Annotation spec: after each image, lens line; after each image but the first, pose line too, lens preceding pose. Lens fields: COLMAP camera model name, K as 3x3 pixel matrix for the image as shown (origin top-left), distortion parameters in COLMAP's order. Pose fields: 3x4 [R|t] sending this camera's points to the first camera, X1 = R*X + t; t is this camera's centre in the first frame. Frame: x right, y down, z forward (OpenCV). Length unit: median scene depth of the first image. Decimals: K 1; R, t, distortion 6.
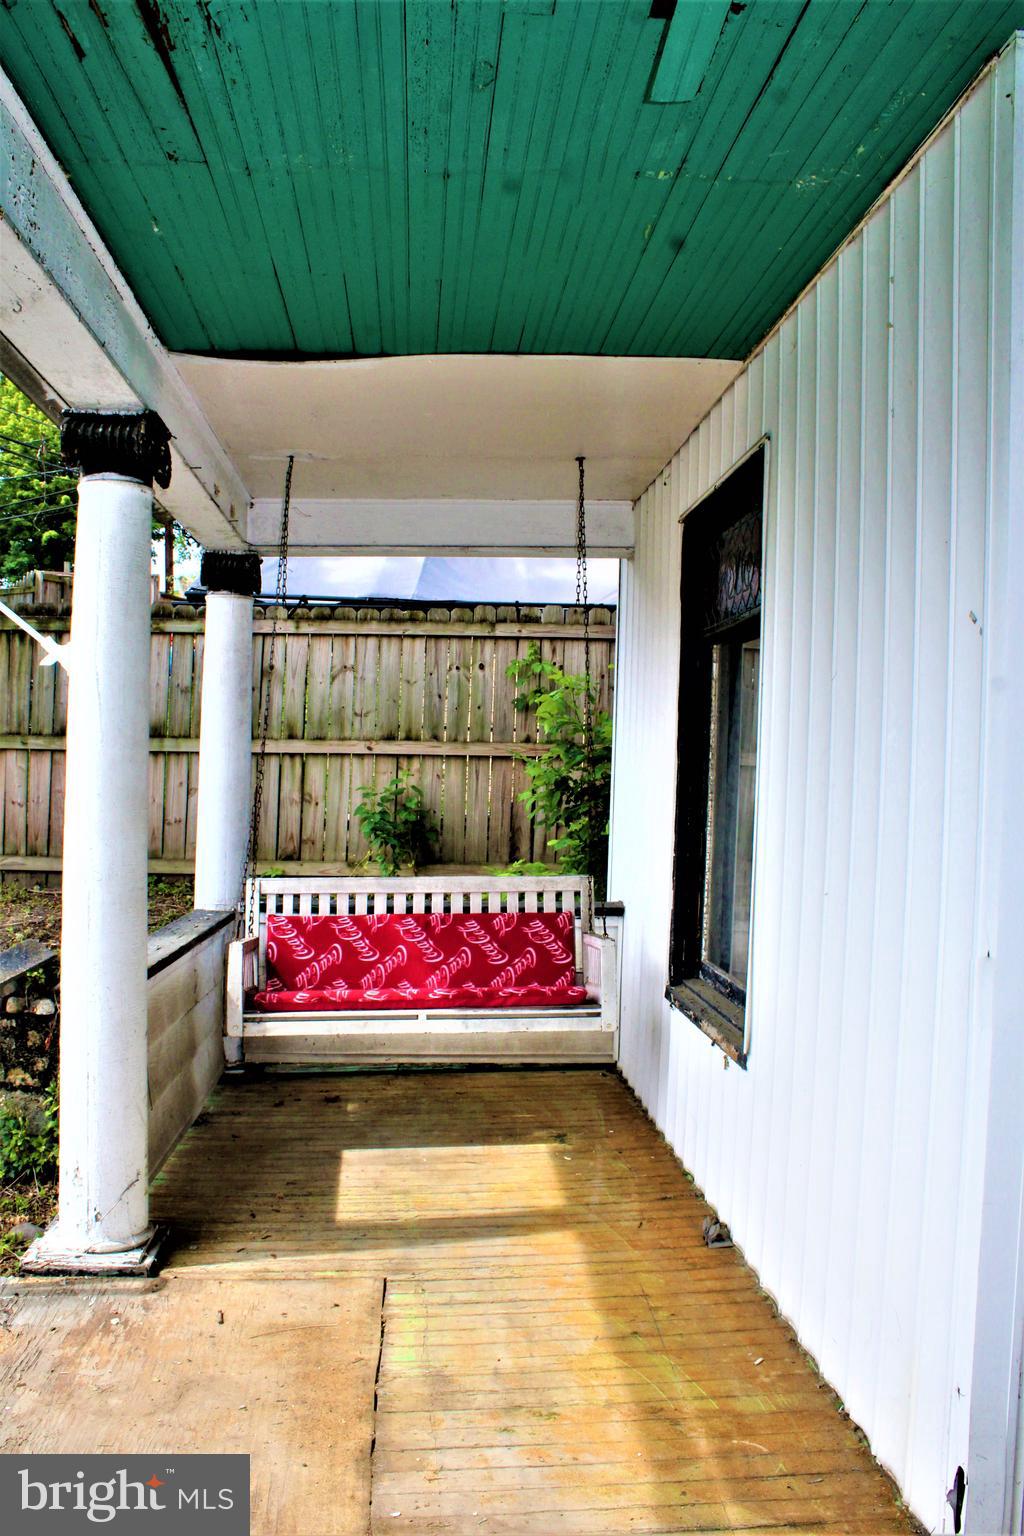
lens RADIAL K [[1360.5, 0, 512.0], [0, 1360.5, 768.0], [0, 0, 1]] dist [-0.145923, 0.142492]
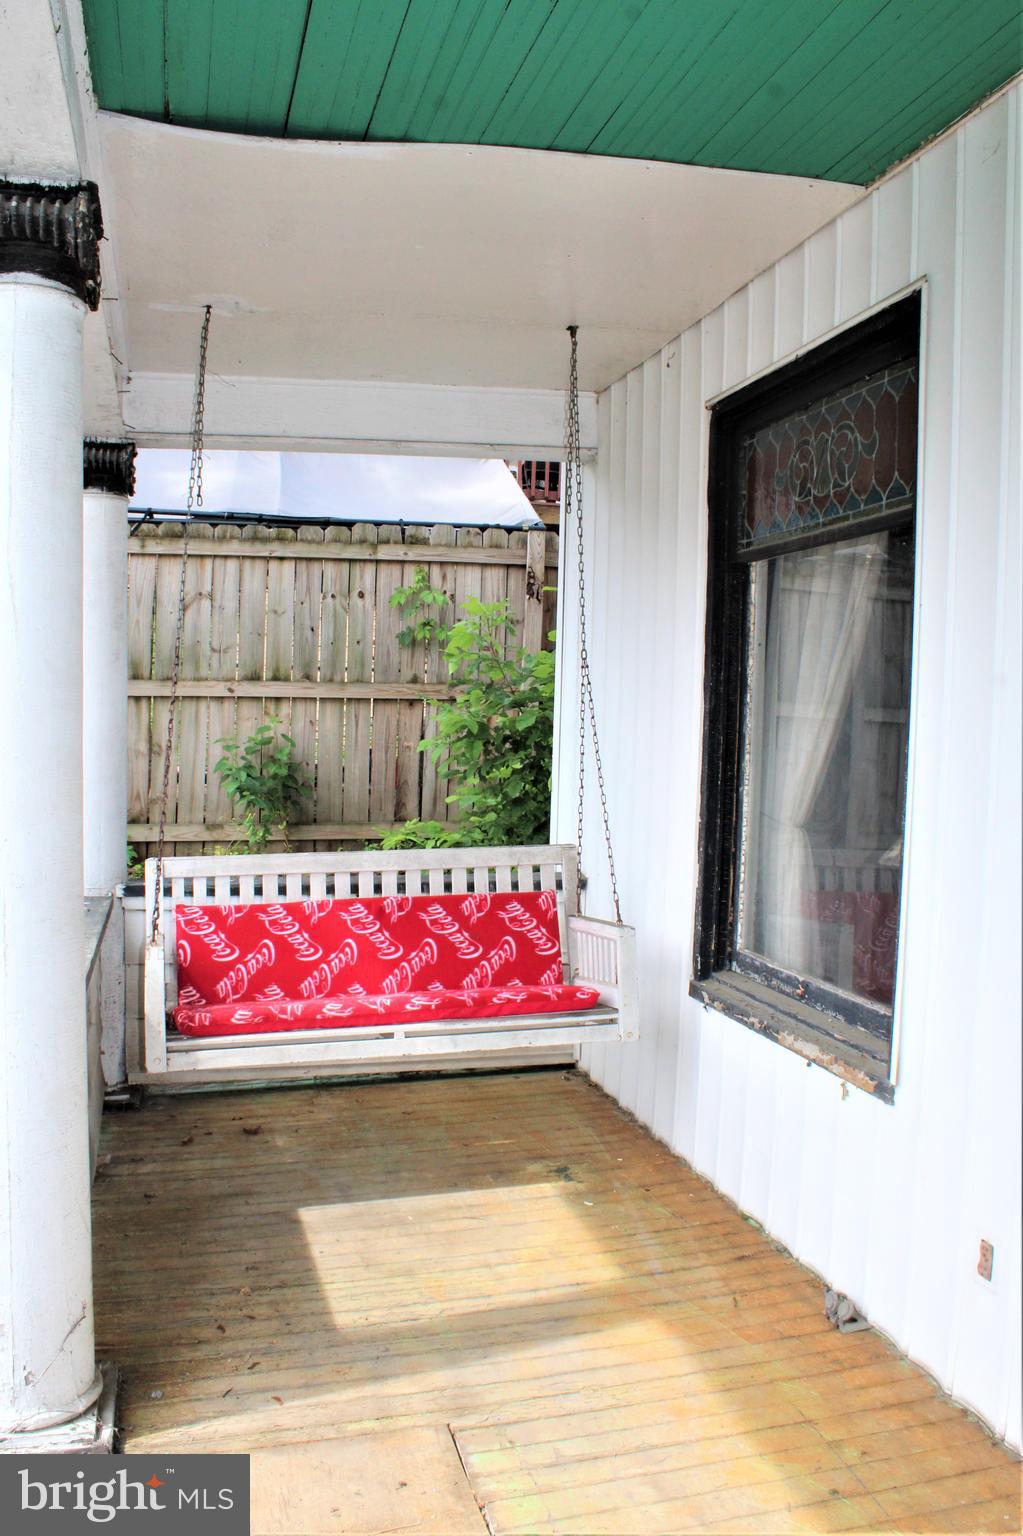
lens RADIAL K [[1360.5, 0, 511.5], [0, 1360.5, 768.0], [0, 0, 1]] dist [-0.145923, 0.142492]
pose [[0.983992, -0.010381, 0.177911, -0.131968], [0.002859, 0.999093, 0.042481, -0.002083], [-0.178190, -0.041292, 0.983129, 0.217595]]
